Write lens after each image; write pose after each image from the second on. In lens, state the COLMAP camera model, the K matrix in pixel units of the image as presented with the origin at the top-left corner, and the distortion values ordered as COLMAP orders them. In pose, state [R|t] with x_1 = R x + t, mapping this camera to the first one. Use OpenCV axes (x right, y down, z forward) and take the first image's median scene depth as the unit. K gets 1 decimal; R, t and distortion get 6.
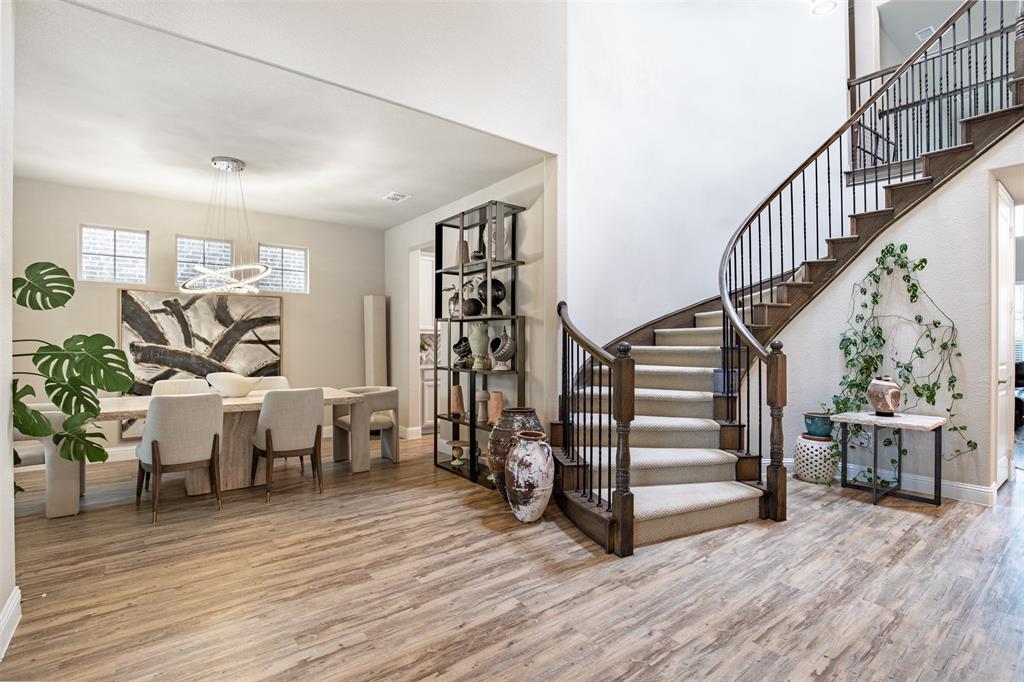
lens RADIAL K [[487.0, 0, 517.2], [0, 487.0, 343.1], [0, 0, 1]] dist [-0.031068, 0.005921]
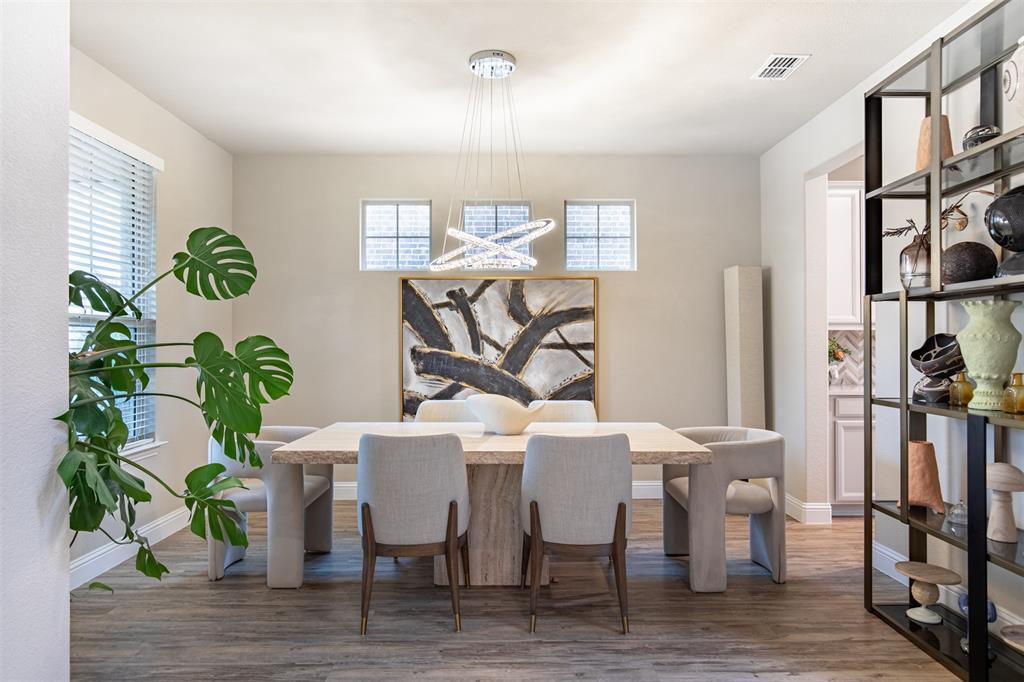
lens RADIAL K [[622.1, 0, 507.7], [0, 622.1, 341.3], [0, 0, 1]] dist [-0.002401, 0.000662]
pose [[0.785245, -0.007231, -0.619143, -0.083766], [0.000634, 0.999941, -0.010874, 0.000037], [0.619185, 0.008146, 0.785203, 0.382849]]
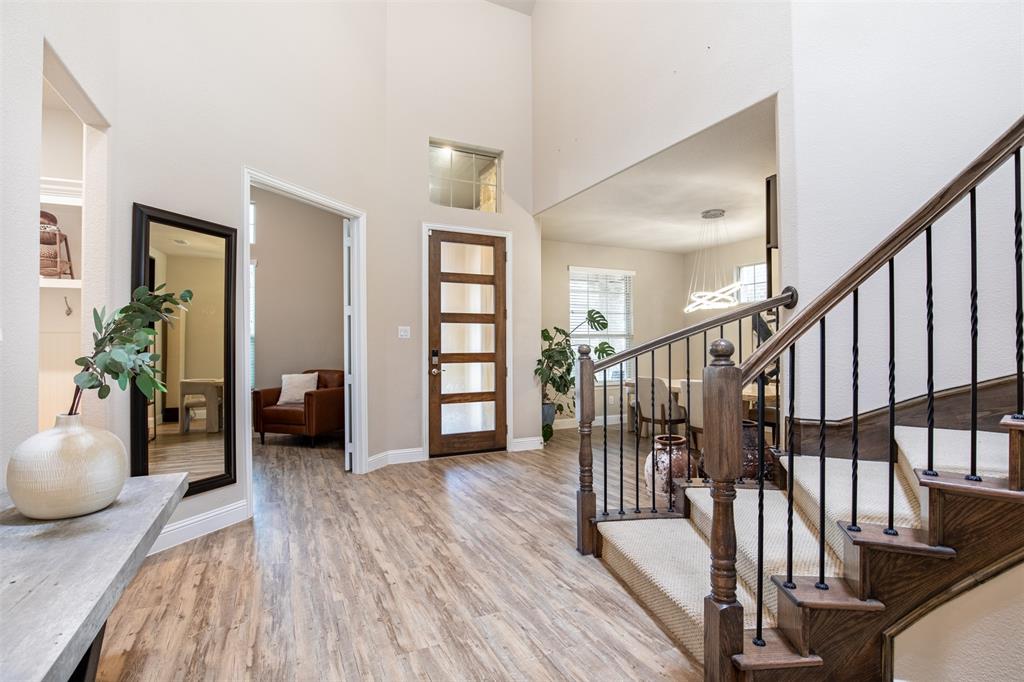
lens RADIAL K [[487.0, 0, 508.7], [0, 487.0, 343.3], [0, 0, 1]] dist [-0.031068, 0.005921]
pose [[-0.221470, -0.005806, -0.975150, 0.880024], [0.002902, 0.999974, -0.006613, 0.001340], [0.975163, -0.004294, -0.221448, 0.750769]]
